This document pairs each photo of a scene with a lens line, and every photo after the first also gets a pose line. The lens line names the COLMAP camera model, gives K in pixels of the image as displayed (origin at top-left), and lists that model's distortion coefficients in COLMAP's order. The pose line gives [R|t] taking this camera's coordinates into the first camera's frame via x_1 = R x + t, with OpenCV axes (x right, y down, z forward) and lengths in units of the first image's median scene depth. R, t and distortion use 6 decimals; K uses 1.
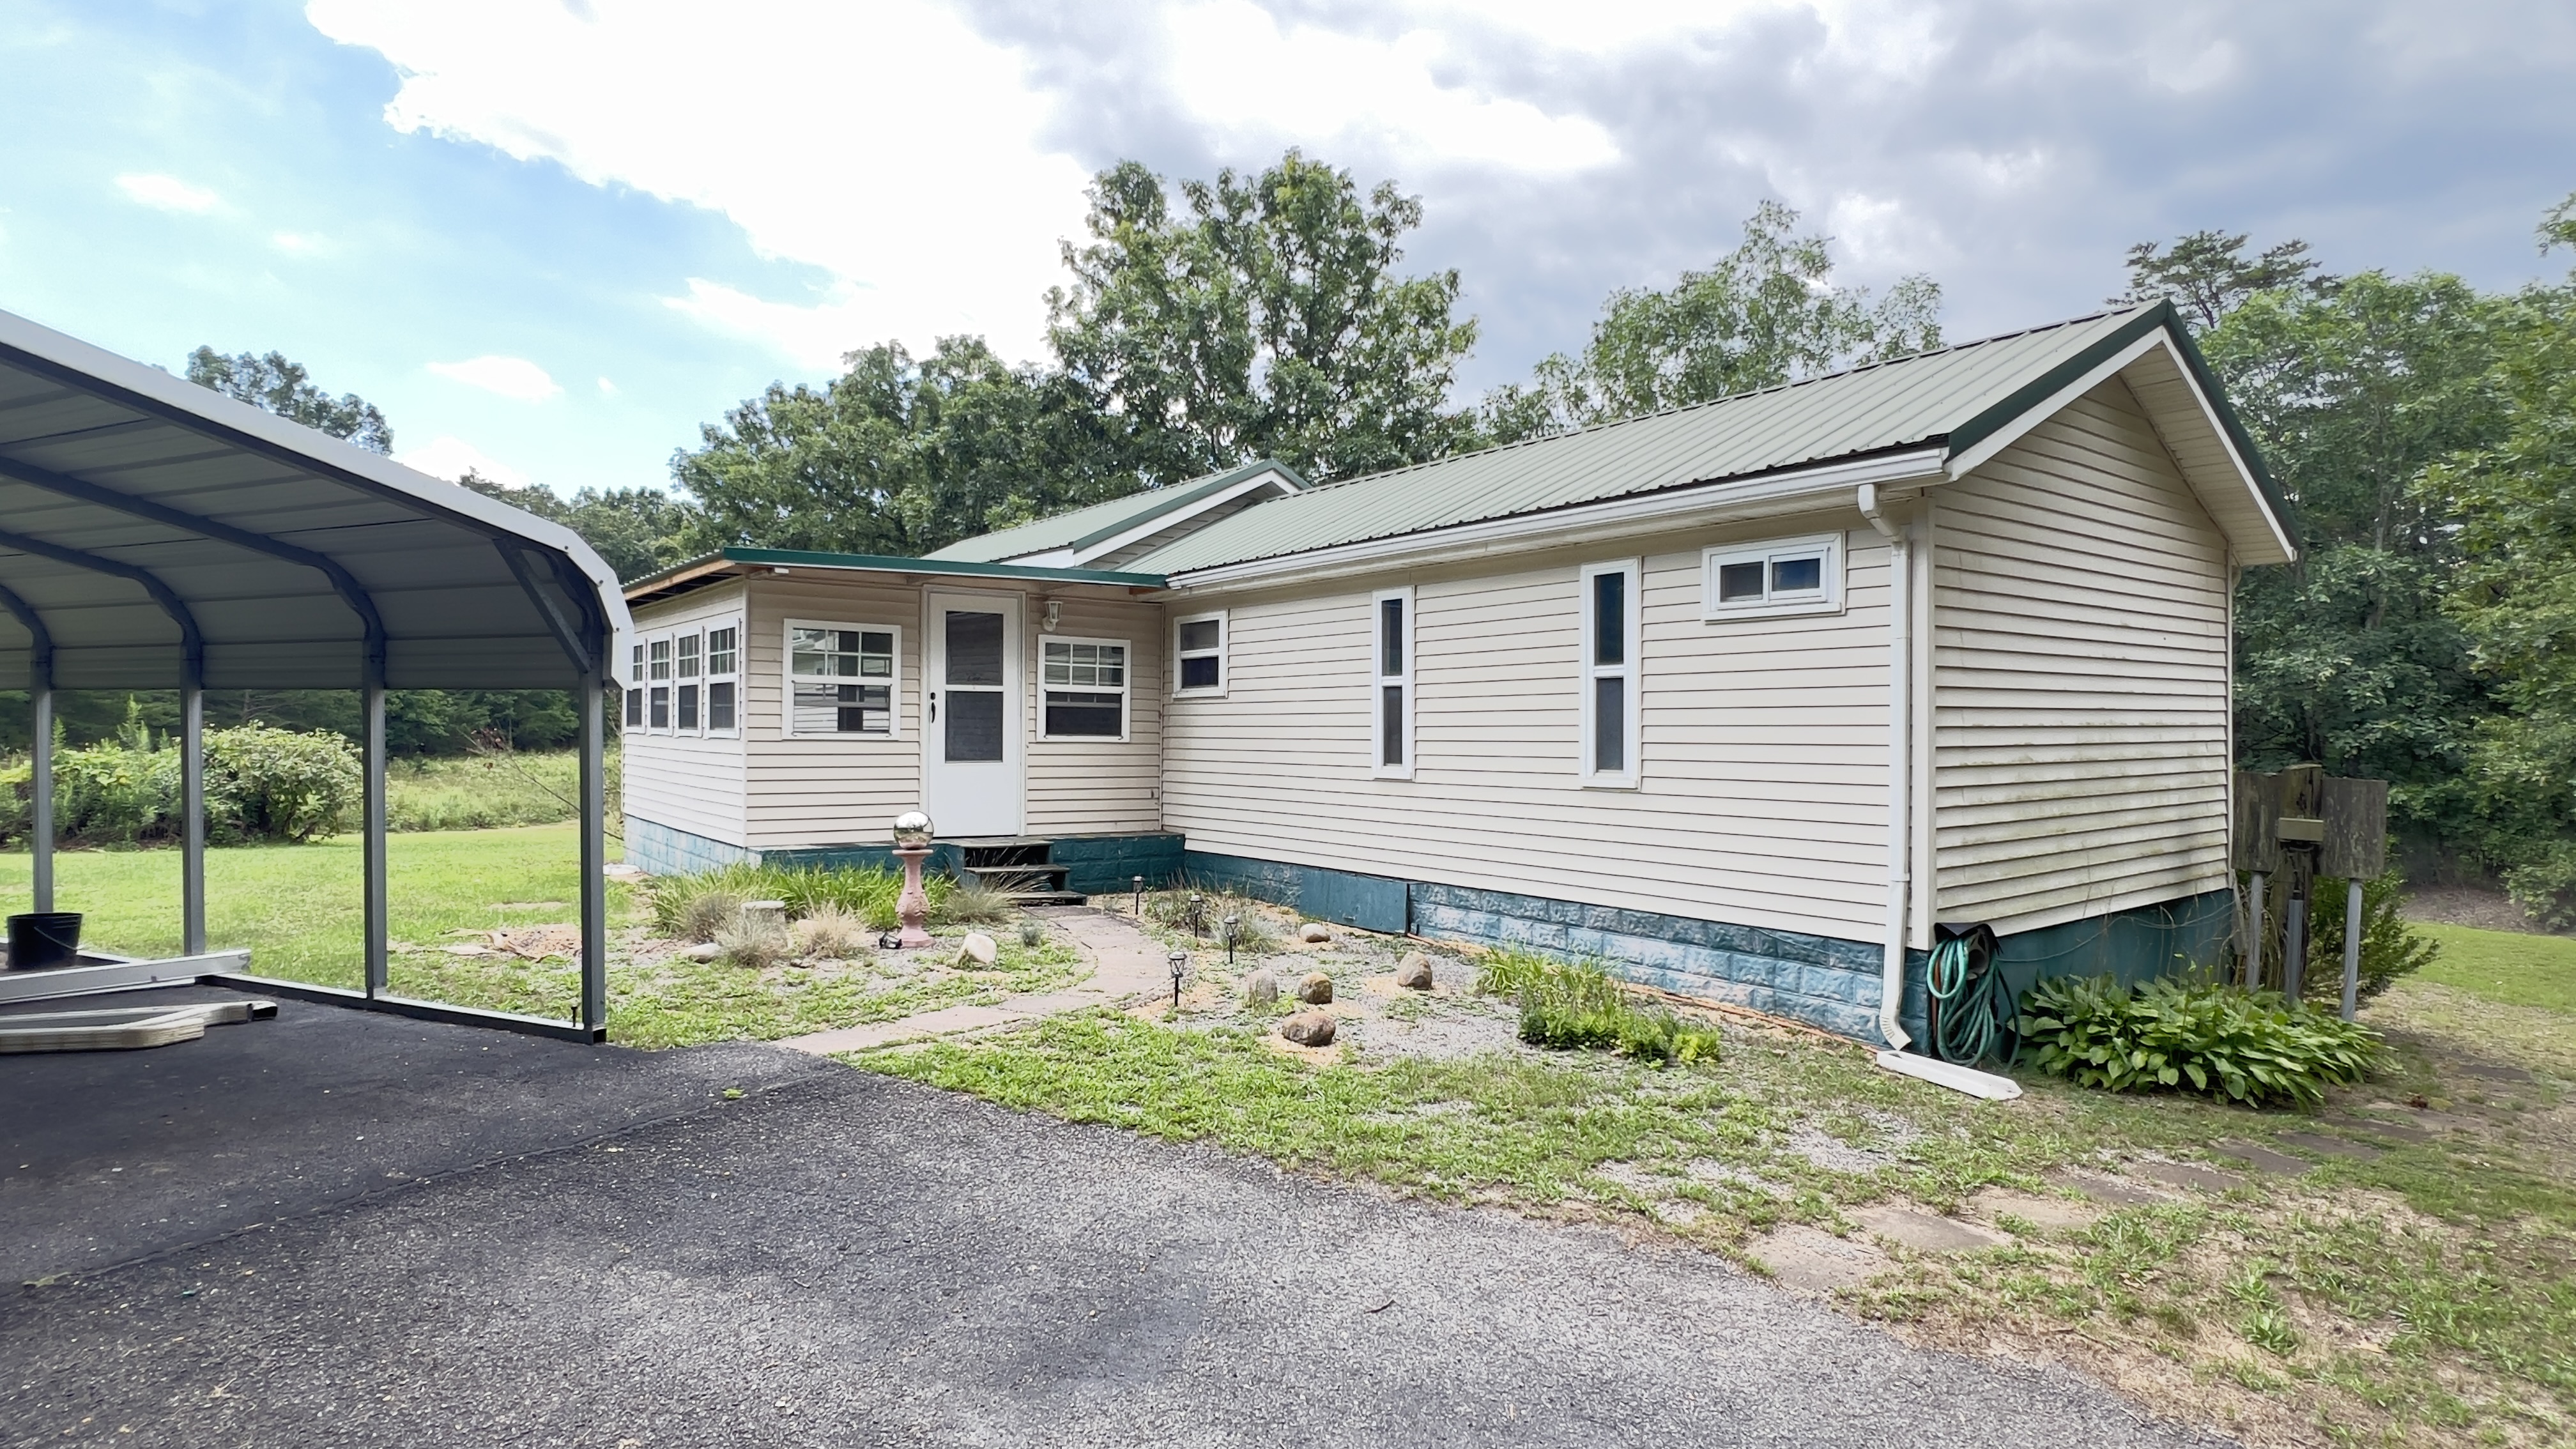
lens RADIAL K [[1296.9, 0, 1312.9], [0, 1296.9, 741.6], [0, 0, 1]] dist [-0.001683, -0.000021]
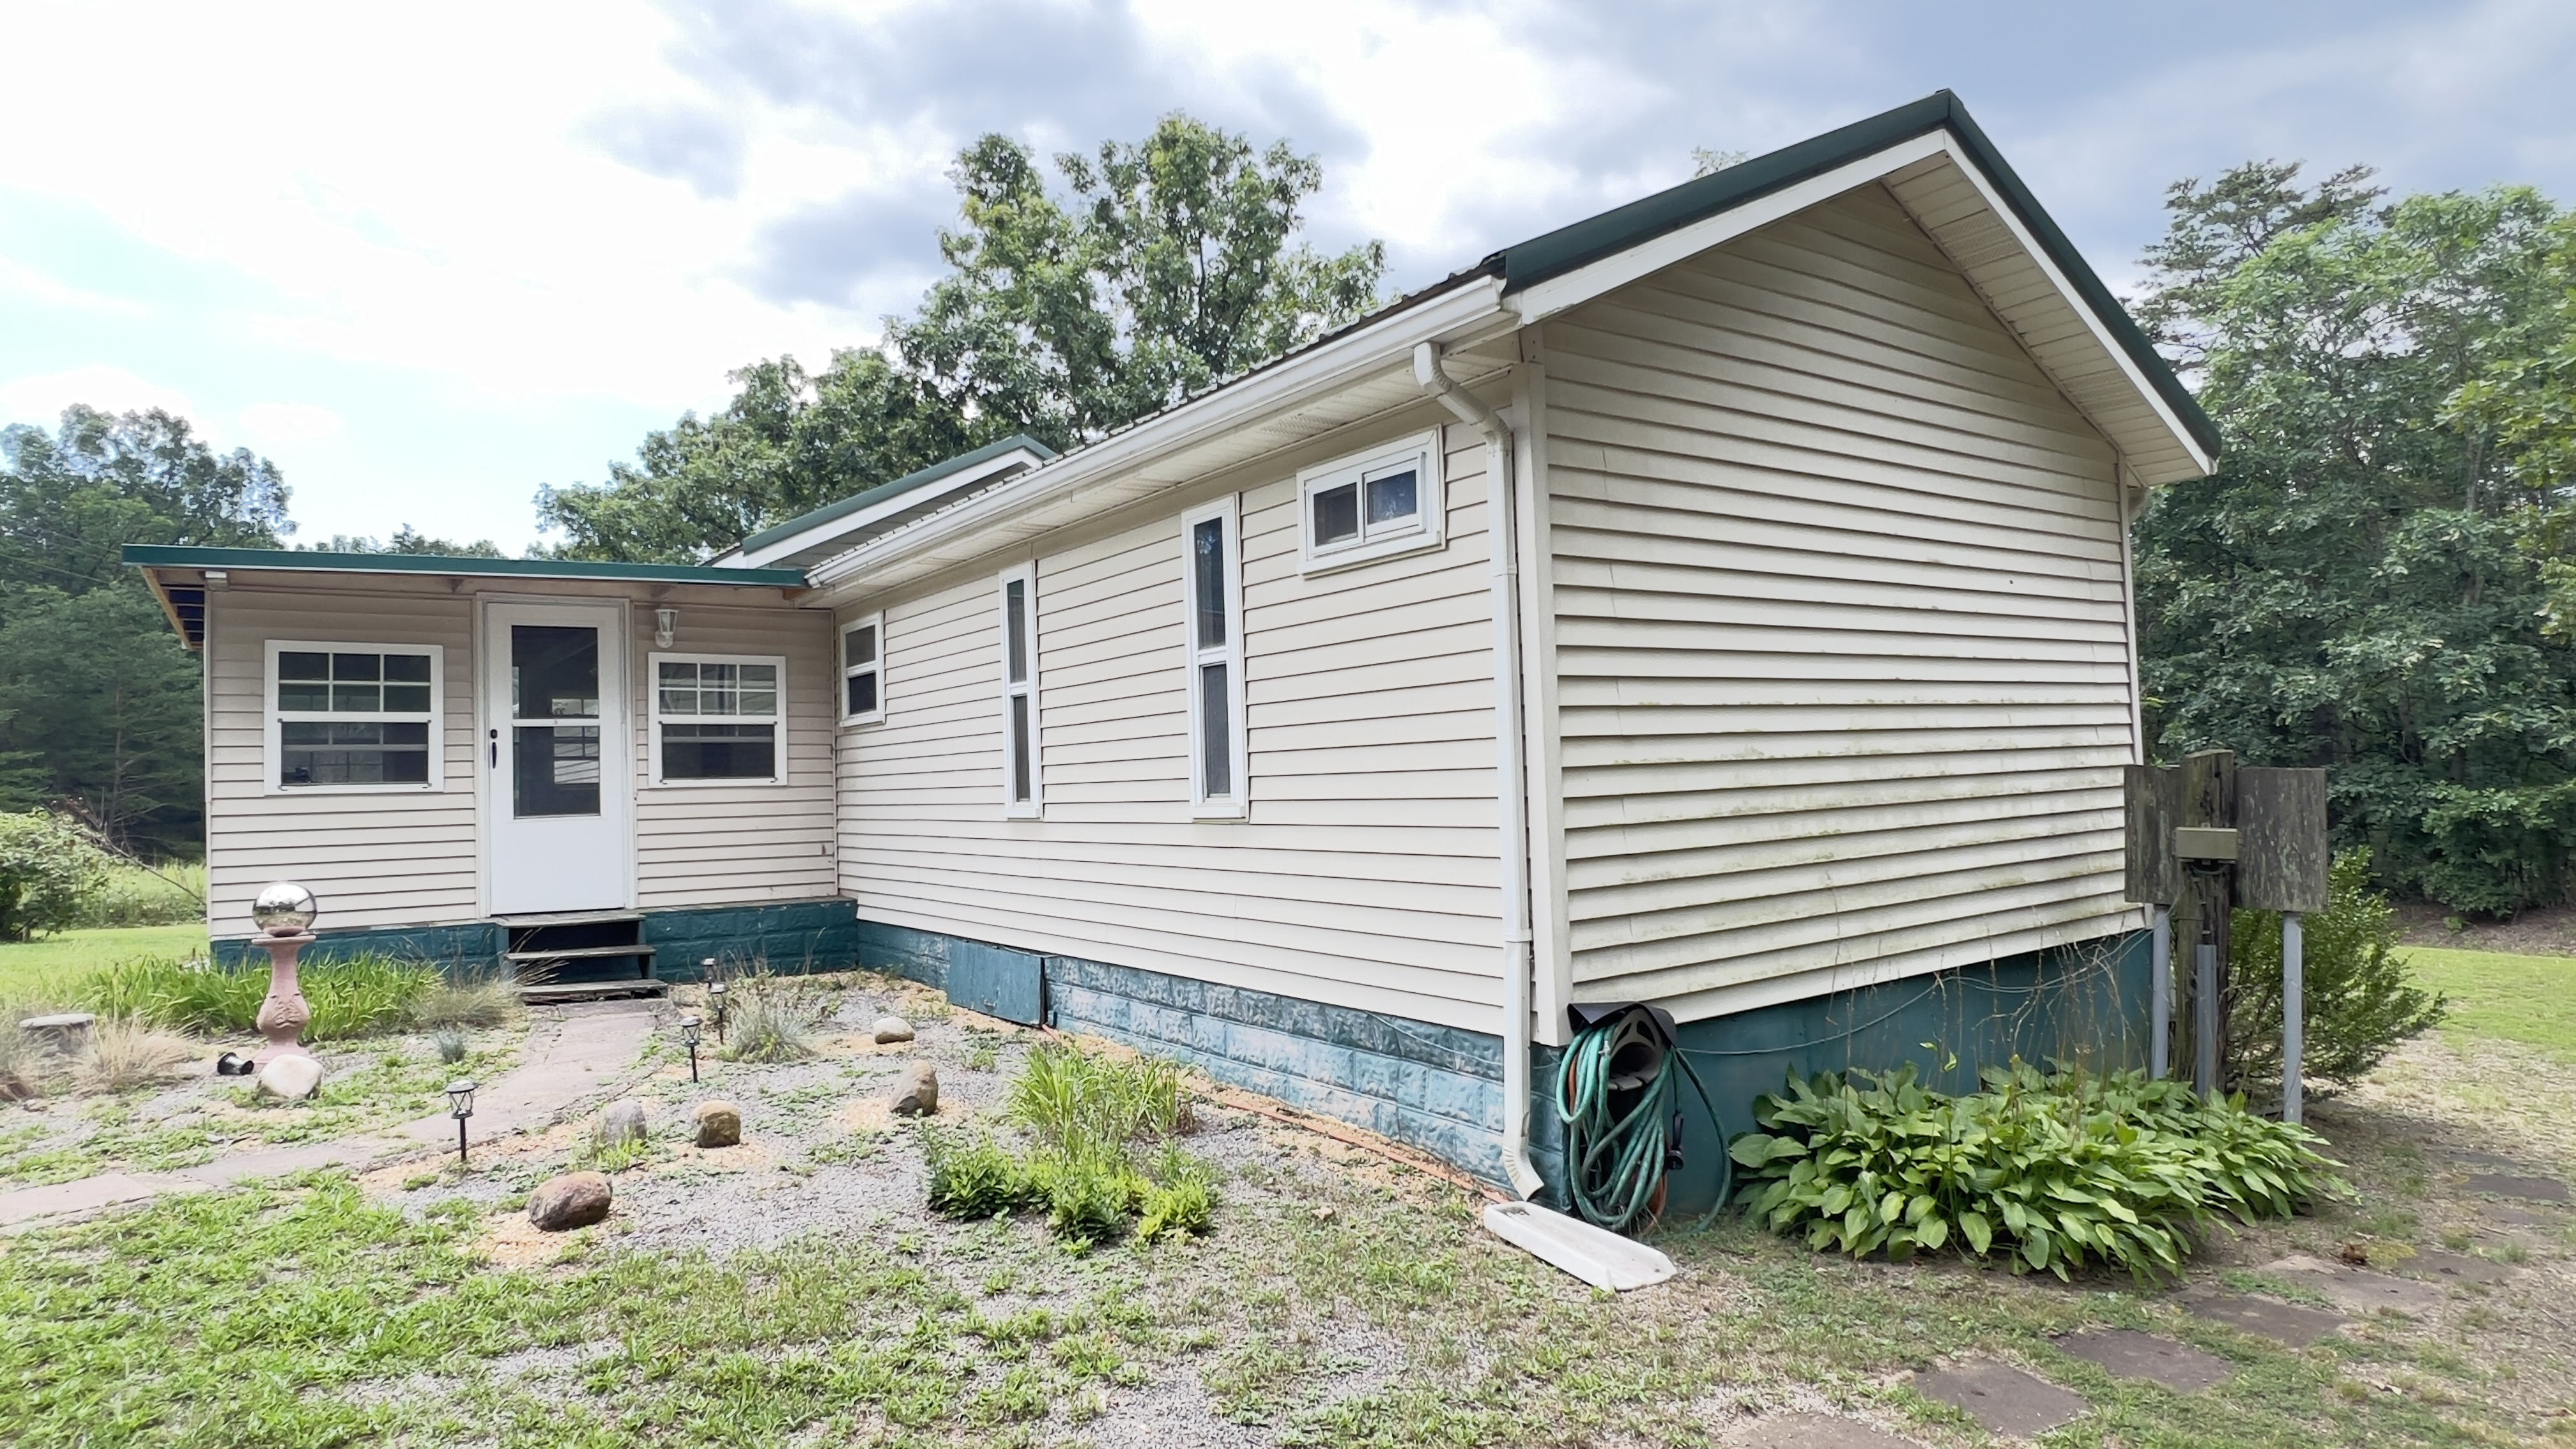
lens RADIAL K [[1427.4, 0, 1272.3], [0, 1427.4, 738.2], [0, 0, 1]] dist [-0.001271, -0.000466]
pose [[0.998859, -0.036710, -0.030548, 0.236040], [0.035636, 0.998752, -0.034997, 0.016692], [0.031795, 0.033868, 0.998920, 0.177881]]
